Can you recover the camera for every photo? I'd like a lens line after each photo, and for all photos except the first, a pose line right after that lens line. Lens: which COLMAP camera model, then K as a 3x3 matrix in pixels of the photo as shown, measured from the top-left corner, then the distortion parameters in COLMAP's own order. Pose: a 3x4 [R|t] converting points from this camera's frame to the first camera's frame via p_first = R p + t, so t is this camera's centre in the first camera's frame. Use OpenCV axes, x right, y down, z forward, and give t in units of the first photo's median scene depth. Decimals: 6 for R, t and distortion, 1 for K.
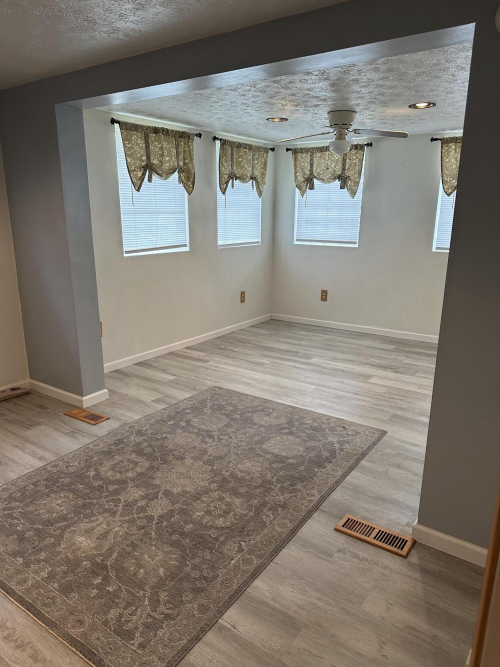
lens RADIAL K [[473.9, 0, 248.7], [0, 473.9, 337.5], [0, 0, 1]] dist [0.034358, -0.031439]
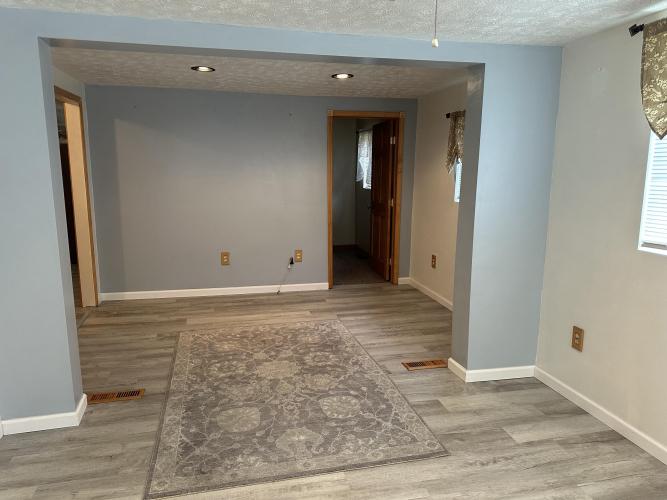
lens RADIAL K [[473.9, 0, 332.5], [0, 473.9, 245.9], [0, 0, 1]] dist [0.034358, -0.031439]
pose [[-0.663481, 0.127711, -0.737213, 0.604717], [-0.195315, 0.921595, 0.335433, -0.435578], [0.722250, 0.366542, -0.586516, 1.565639]]
